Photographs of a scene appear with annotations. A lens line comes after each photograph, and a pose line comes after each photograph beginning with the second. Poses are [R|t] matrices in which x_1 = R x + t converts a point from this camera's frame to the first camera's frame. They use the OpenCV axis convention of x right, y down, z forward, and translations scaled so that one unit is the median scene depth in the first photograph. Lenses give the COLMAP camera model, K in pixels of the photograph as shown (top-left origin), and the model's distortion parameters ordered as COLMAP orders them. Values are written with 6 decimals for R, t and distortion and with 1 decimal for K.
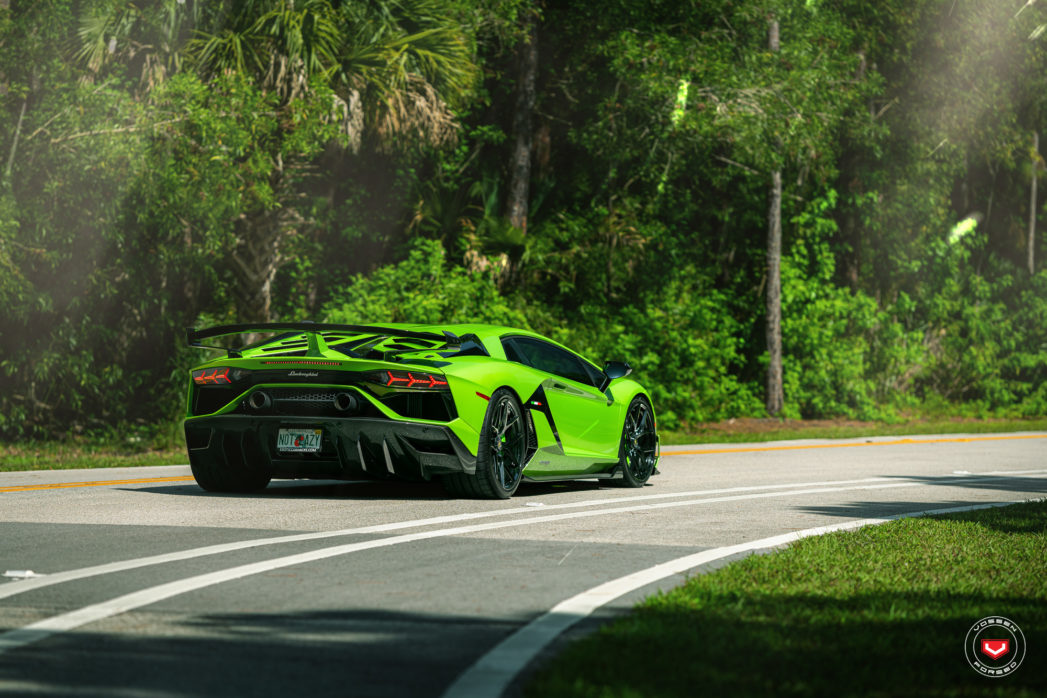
lens RADIAL K [[3775.8, 0, 518.9], [0, 3775.8, 348.1], [0, 0, 1]] dist [-0.074559, 0.000000]
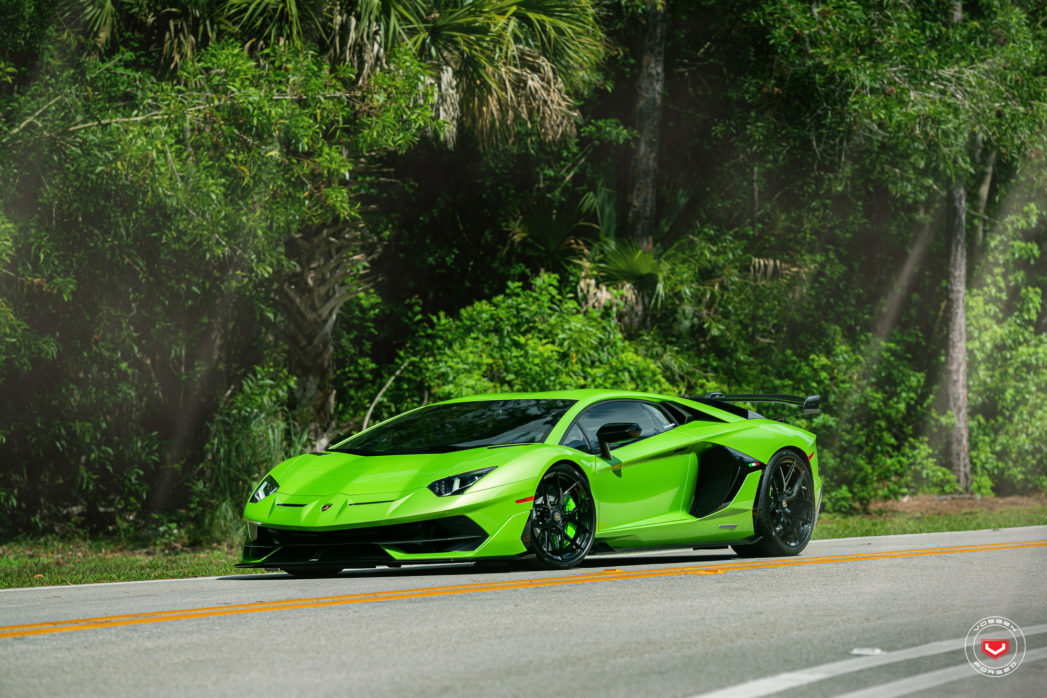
lens RADIAL K [[4382.3, 0, 528.0], [0, 4382.3, 349.6], [0, 0, 1]] dist [-0.020179, 0.000000]
pose [[0.999966, -0.007107, -0.004293, -0.024262], [0.007047, 0.999879, -0.013849, 0.000473], [0.004391, 0.013818, 0.999895, 0.128155]]
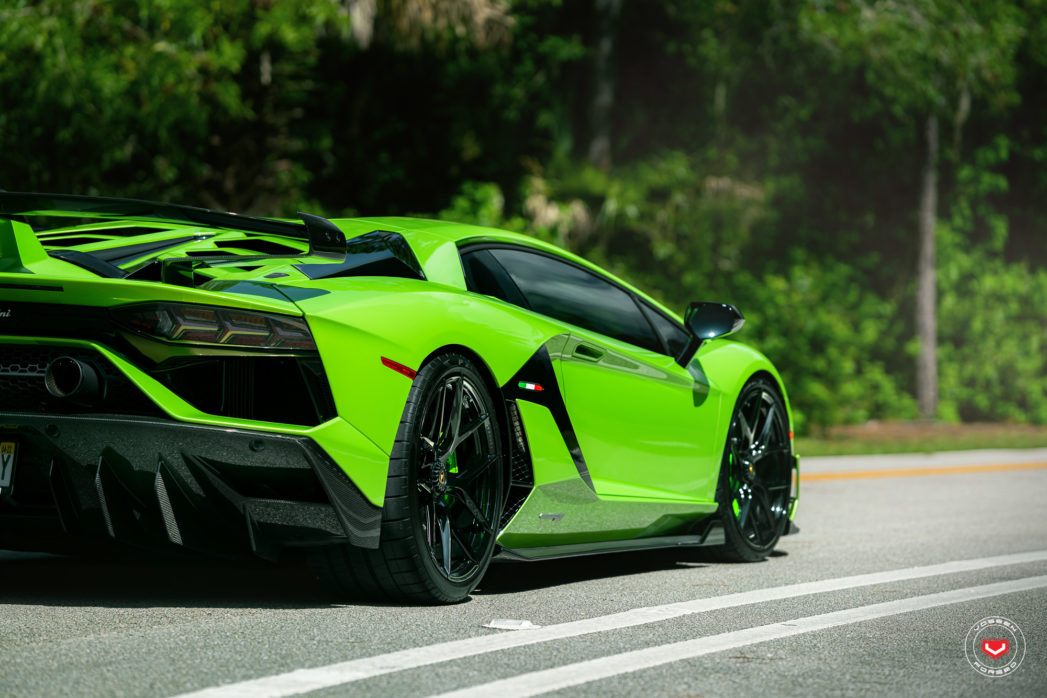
lens RADIAL K [[3775.8, 0, 522.7], [0, 3775.8, 349.5], [0, 0, 1]] dist [-0.074559, 0.000000]
pose [[0.999516, 0.008017, -0.030053, 0.008643], [-0.008015, 0.999968, 0.000206, 0.005096], [0.030054, 0.000035, 0.999548, 0.277502]]
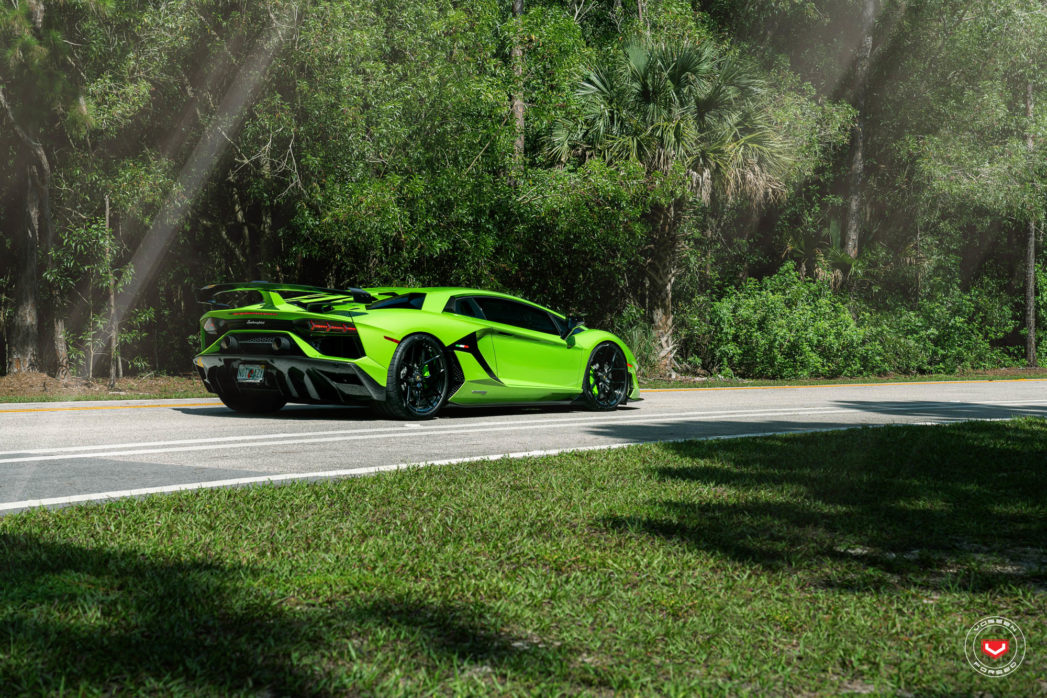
lens RADIAL K [[1806.5, 0, 525.8], [0, 1806.5, 352.2], [0, 0, 1]] dist [0.084892, 0.000000]
pose [[0.962494, 0.001164, -0.271300, 0.097470], [0.001392, 0.999956, 0.009228, 0.005573], [0.271299, -0.009260, 0.962451, 0.207318]]
